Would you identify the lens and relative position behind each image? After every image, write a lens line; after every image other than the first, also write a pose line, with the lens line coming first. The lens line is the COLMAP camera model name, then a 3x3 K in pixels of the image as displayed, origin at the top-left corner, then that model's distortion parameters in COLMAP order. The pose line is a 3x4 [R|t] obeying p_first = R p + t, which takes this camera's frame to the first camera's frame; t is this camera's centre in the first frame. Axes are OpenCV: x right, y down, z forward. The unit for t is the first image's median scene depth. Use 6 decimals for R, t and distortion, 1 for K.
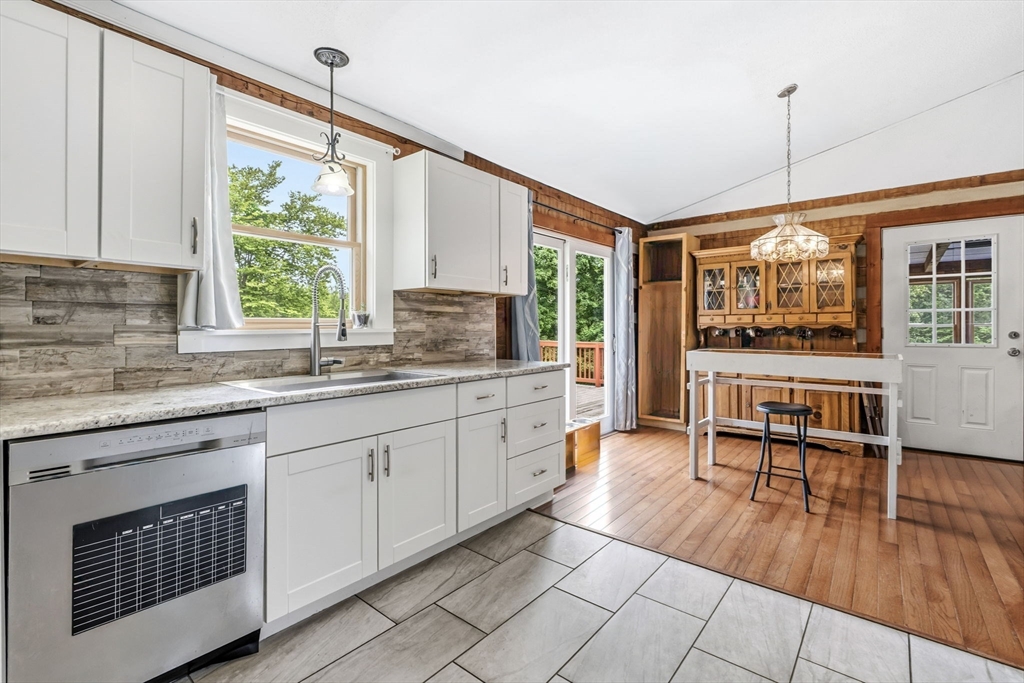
lens RADIAL K [[466.5, 0, 513.2], [0, 466.5, 320.8], [0, 0, 1]] dist [-0.006280, 0.000807]
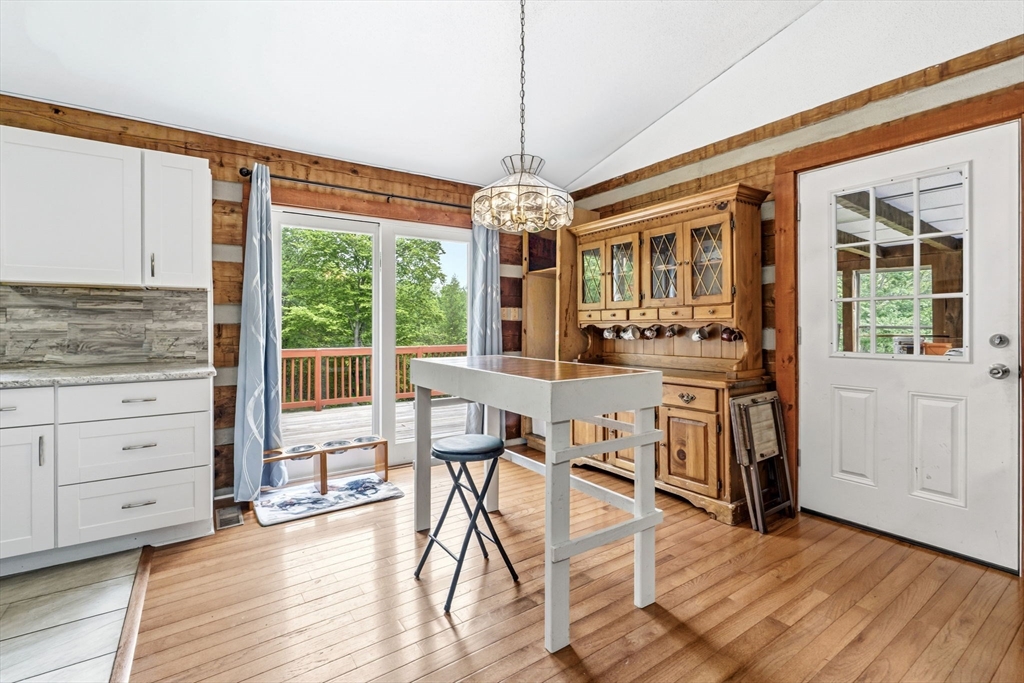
lens RADIAL K [[466.5, 0, 508.0], [0, 466.5, 321.4], [0, 0, 1]] dist [-0.006280, 0.000807]
pose [[0.958964, -0.002304, -0.283517, 0.863249], [0.003572, 0.999986, 0.003954, 0.004336], [0.283504, -0.004805, 0.958959, 0.386397]]
